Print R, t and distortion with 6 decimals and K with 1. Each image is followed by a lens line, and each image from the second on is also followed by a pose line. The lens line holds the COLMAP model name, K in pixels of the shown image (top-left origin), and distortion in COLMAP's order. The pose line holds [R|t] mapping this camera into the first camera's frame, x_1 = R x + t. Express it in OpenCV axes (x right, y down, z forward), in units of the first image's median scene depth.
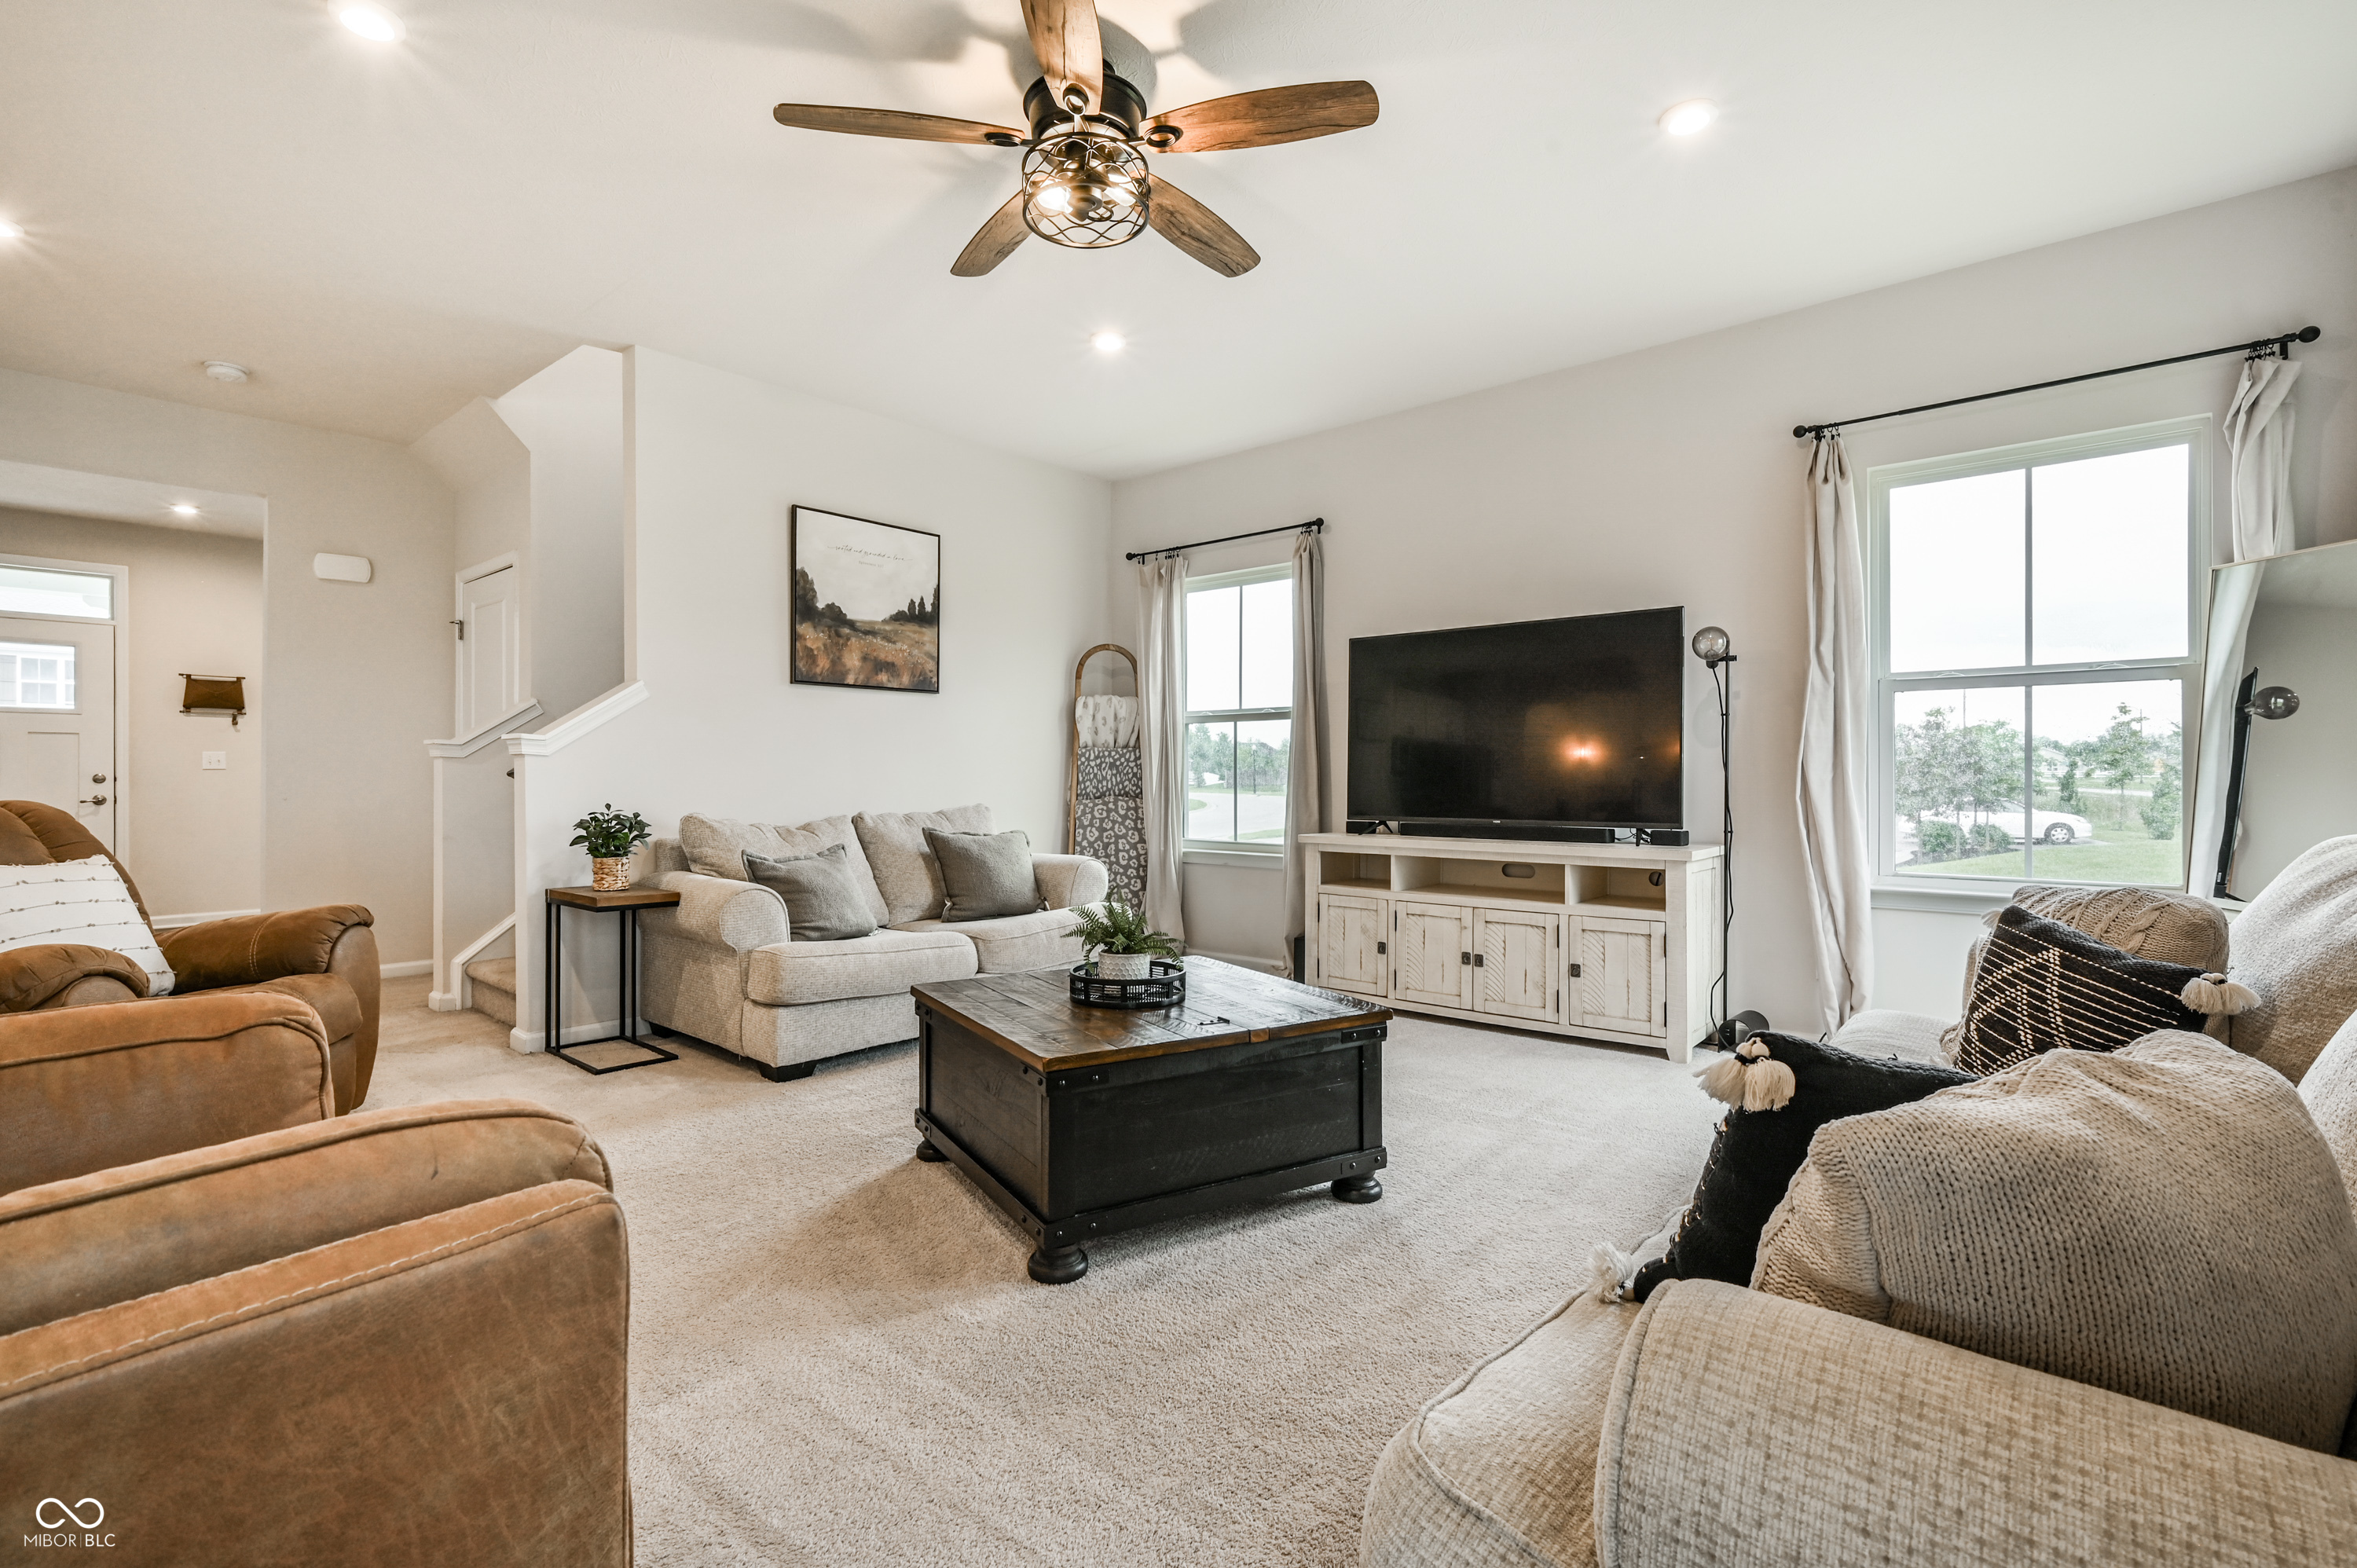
lens RADIAL K [[1059.0, 0, 1187.3], [0, 1059.0, 781.6], [0, 0, 1]] dist [-0.001867, -0.000379]
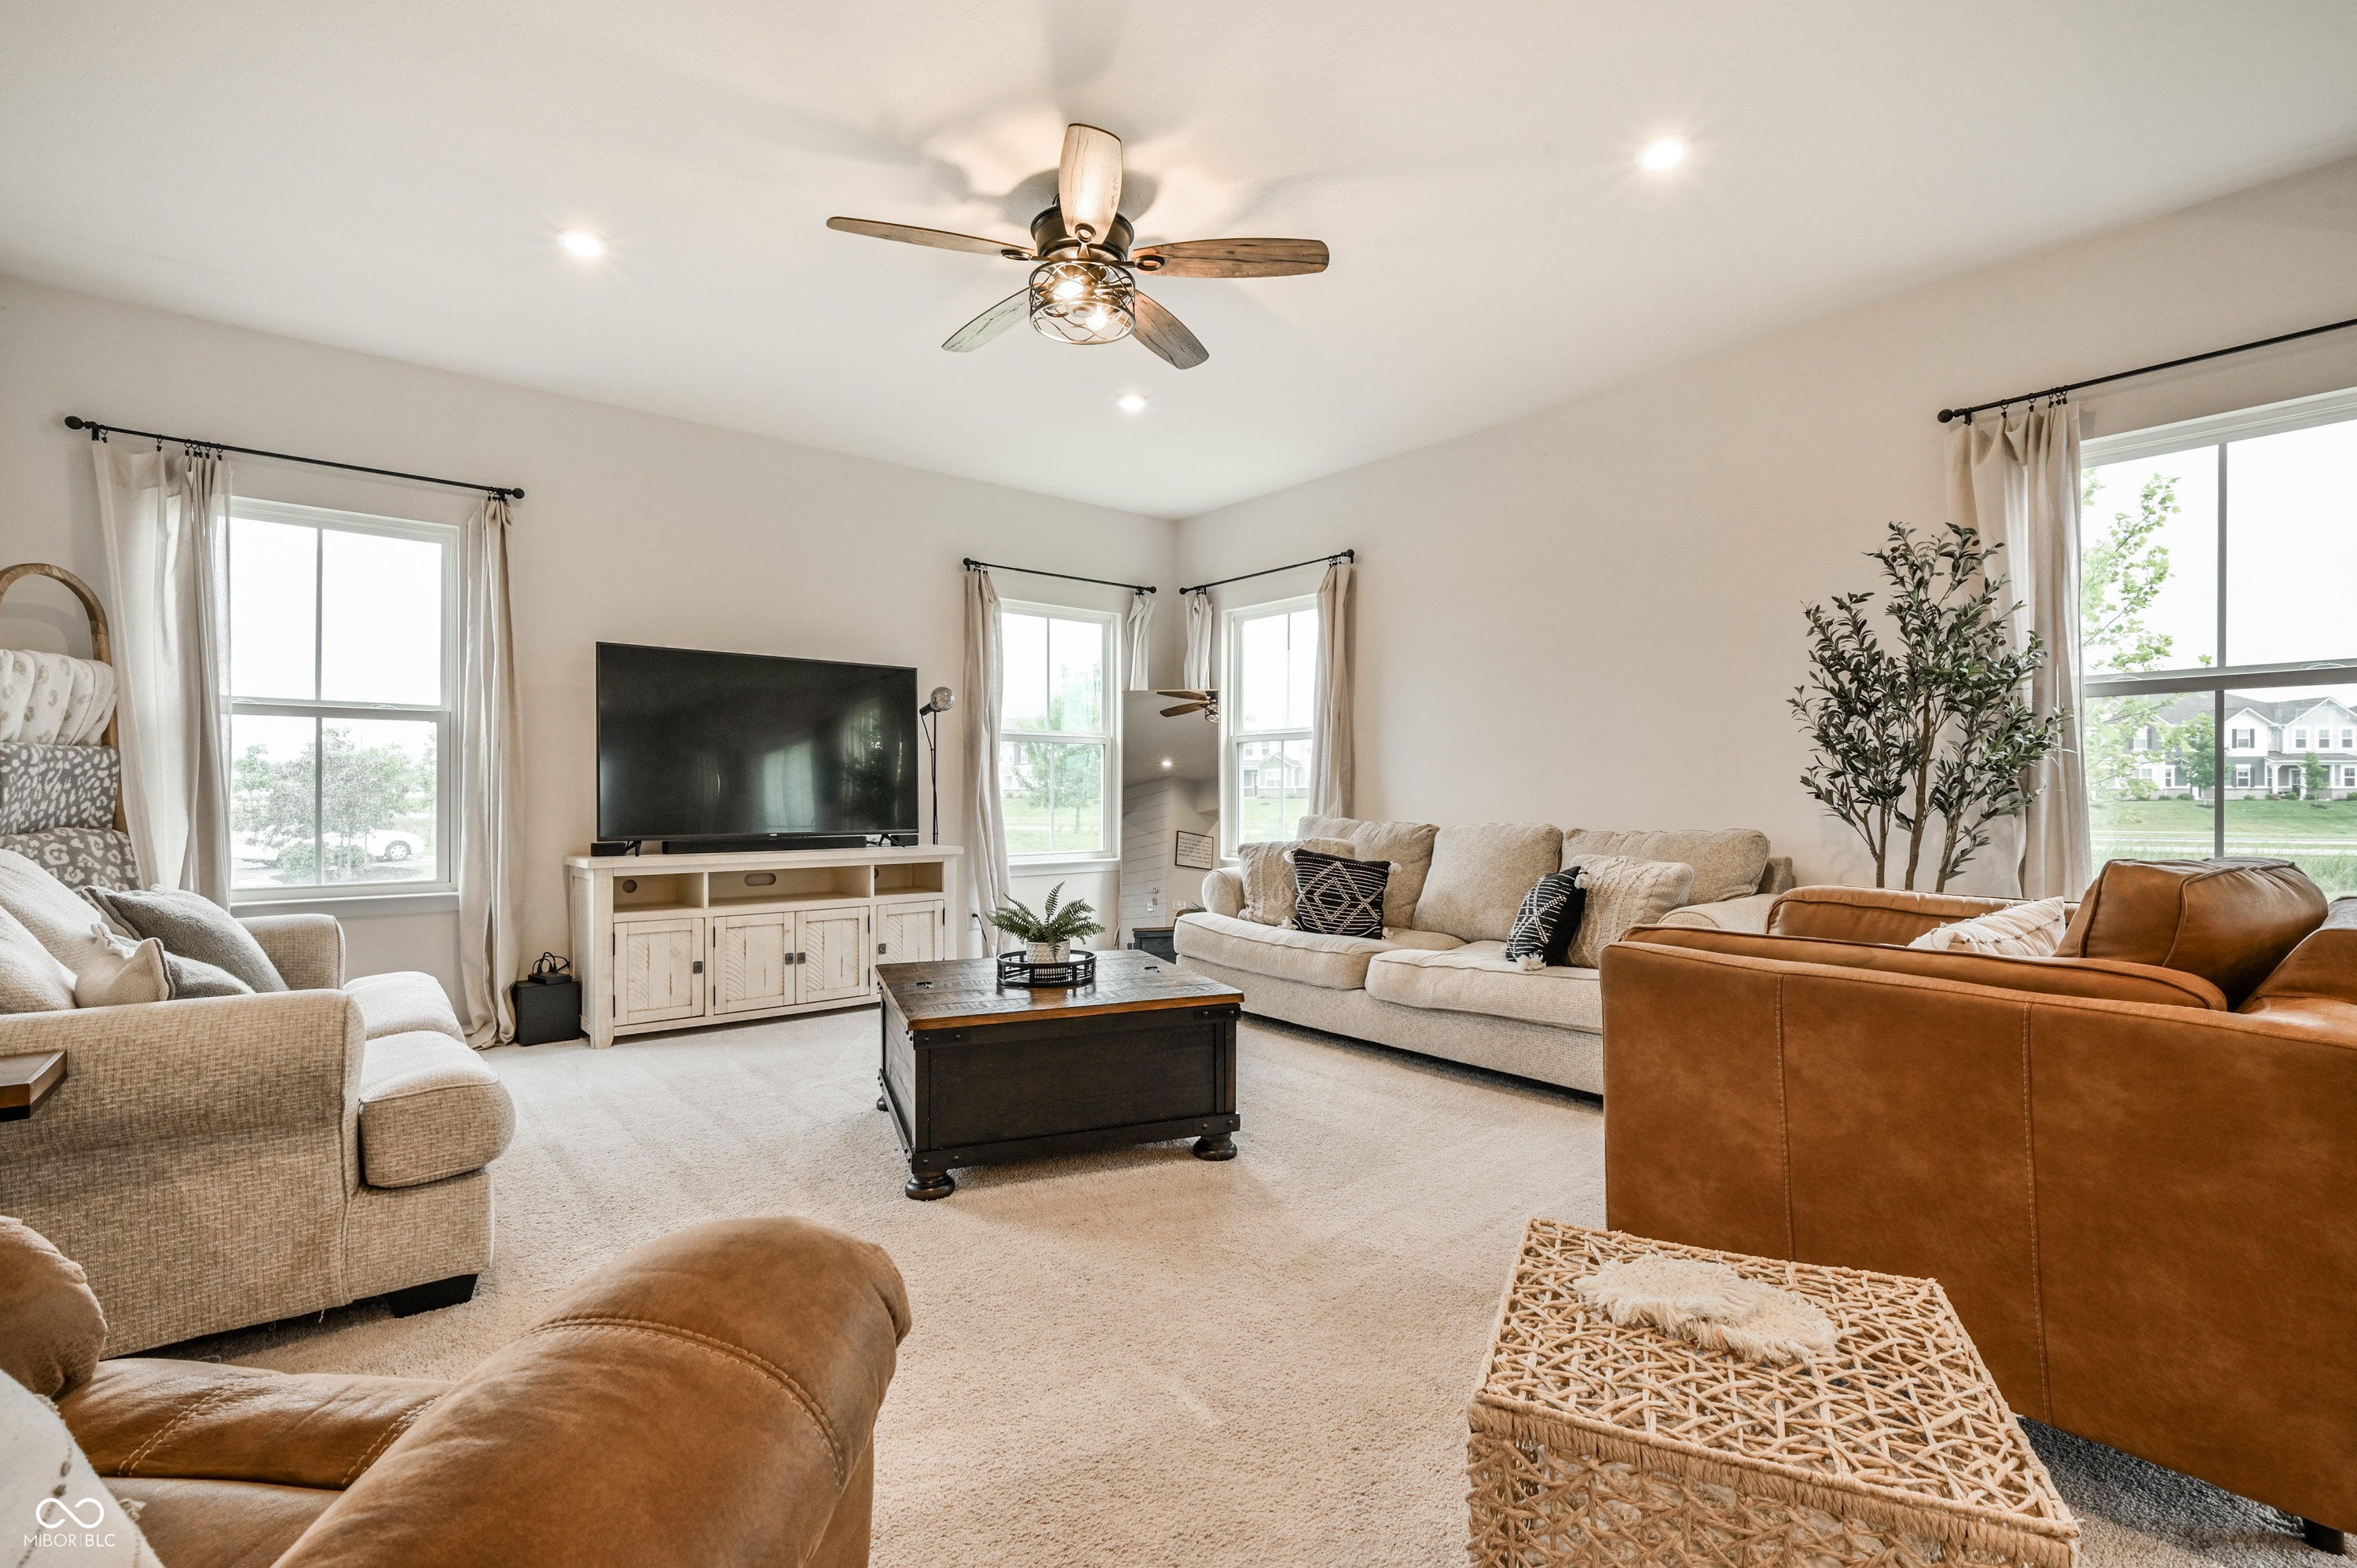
lens RADIAL K [[1053.2, 0, 1176.3], [0, 1053.2, 793.8], [0, 0, 1]] dist [0.001279, 0.000130]
pose [[0.176674, 0.001595, 0.984268, -0.707482], [0.006869, 0.999972, -0.002854, 0.001278], [-0.984245, 0.007266, 0.176659, 0.388966]]
